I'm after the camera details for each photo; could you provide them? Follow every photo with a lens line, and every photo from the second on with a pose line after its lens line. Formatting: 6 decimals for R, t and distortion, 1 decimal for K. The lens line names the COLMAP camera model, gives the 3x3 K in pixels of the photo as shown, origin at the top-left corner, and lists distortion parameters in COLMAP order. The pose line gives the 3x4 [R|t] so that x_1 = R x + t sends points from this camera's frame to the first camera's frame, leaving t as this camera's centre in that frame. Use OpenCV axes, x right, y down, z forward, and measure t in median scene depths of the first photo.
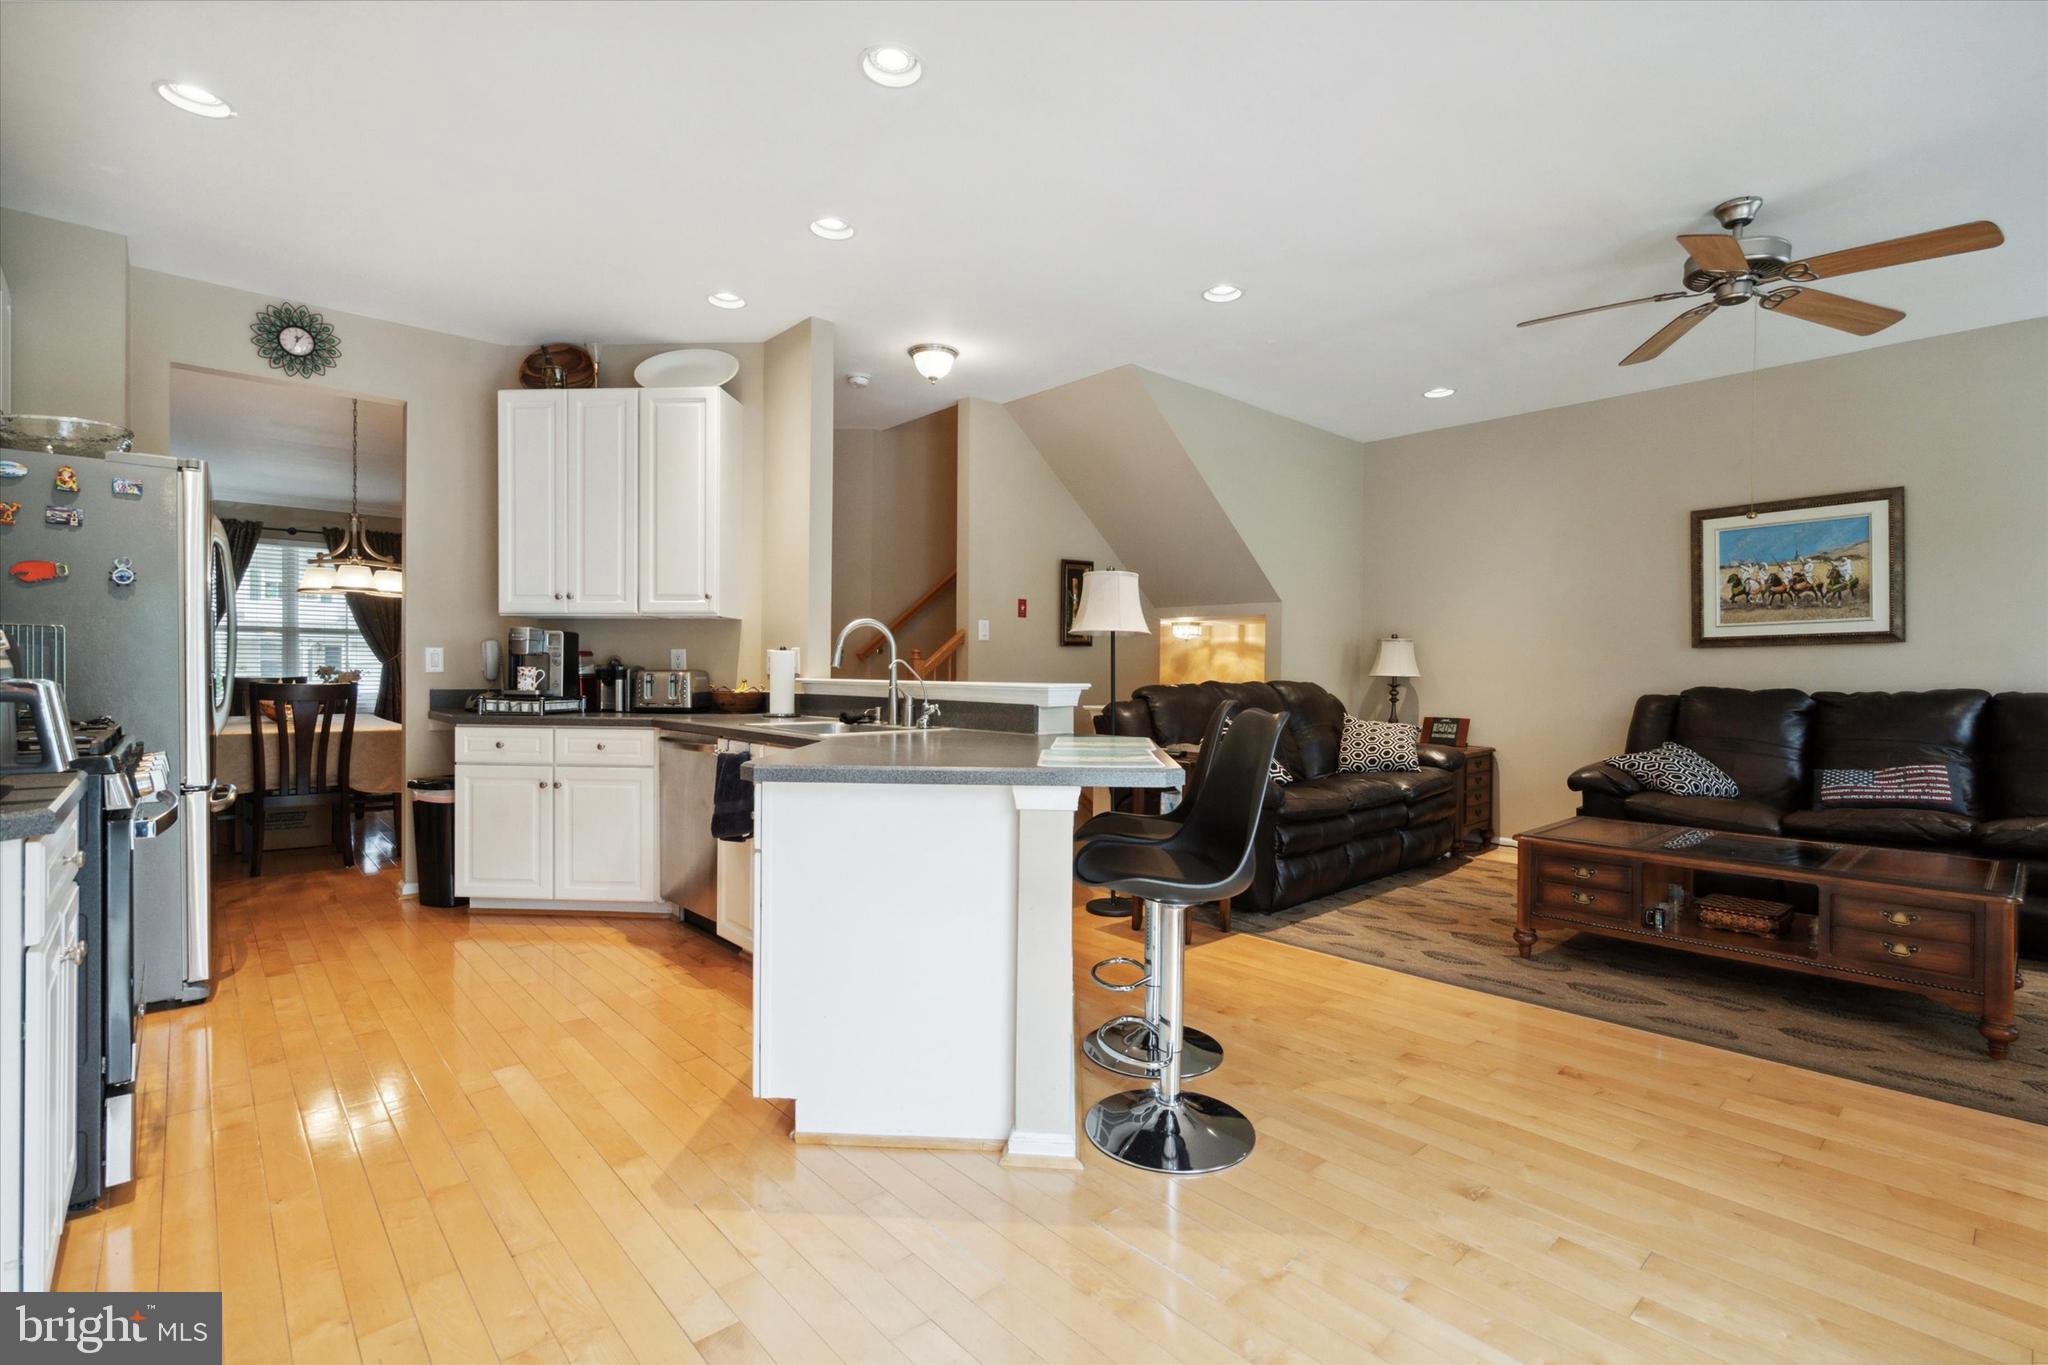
lens RADIAL K [[940.9, 0, 1009.8], [0, 940.9, 680.9], [0, 0, 1]] dist [-0.007118, 0.004520]
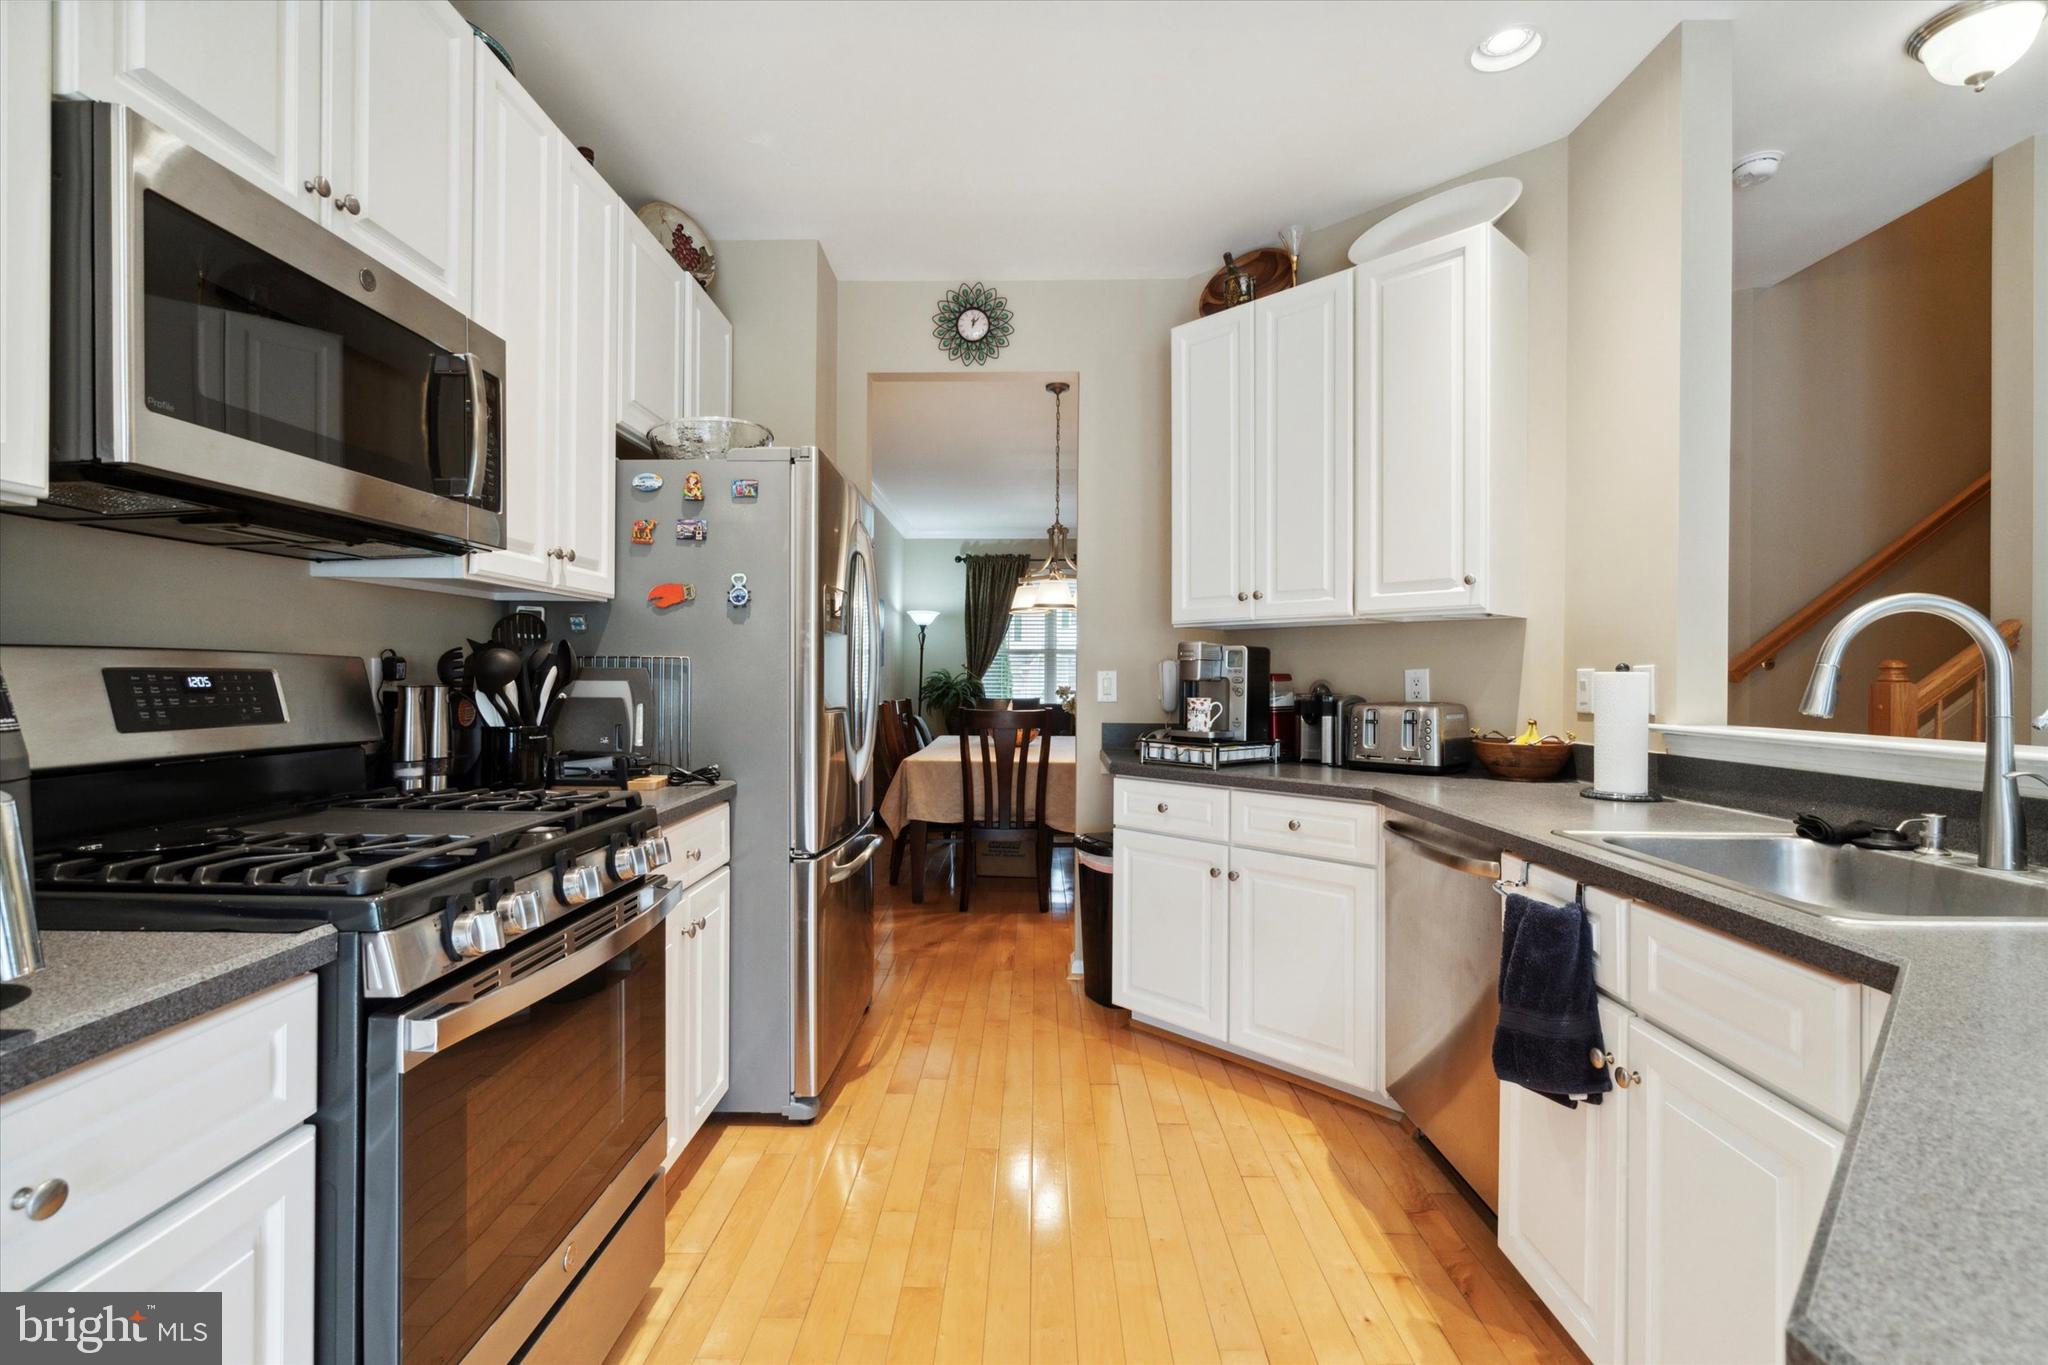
lens RADIAL K [[940.9, 0, 1025.4], [0, 940.9, 686.1], [0, 0, 1]] dist [-0.007118, 0.004520]
pose [[0.746327, 0.000079, -0.665579, -0.133586], [-0.004337, 0.999979, -0.004743, -0.018986], [0.665565, 0.006426, 0.746312, 0.365951]]
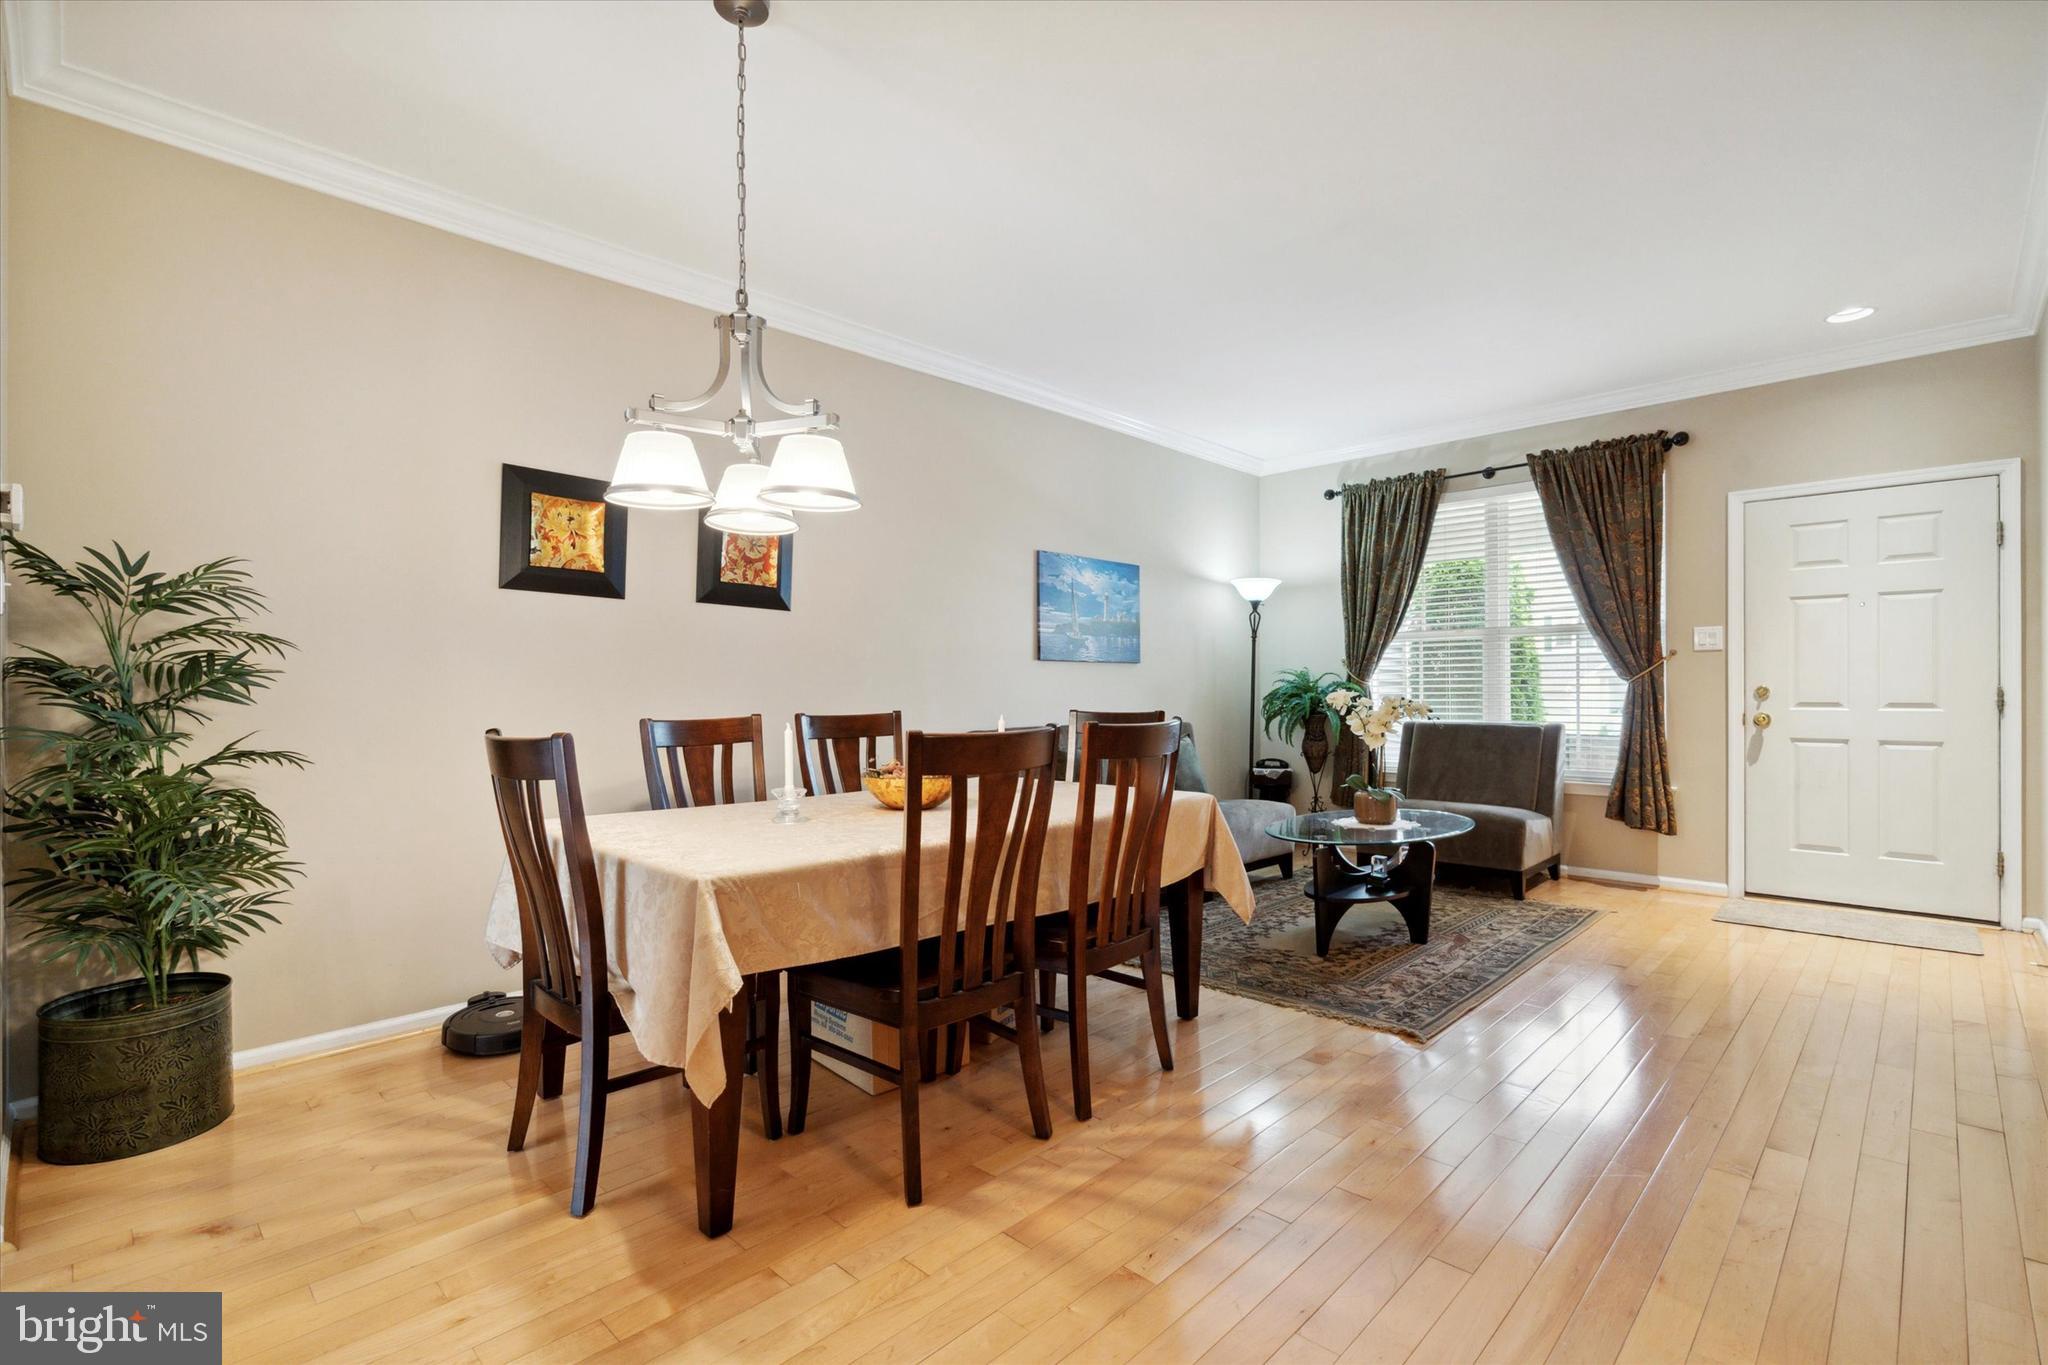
lens RADIAL K [[940.9, 0, 1023.5], [0, 940.9, 690.4], [0, 0, 1]] dist [-0.007118, 0.004520]
pose [[0.073259, -0.010577, -0.997257, -0.346038], [-0.003294, 0.999936, -0.010848, -0.016195], [0.997307, 0.004080, 0.073220, 1.318766]]
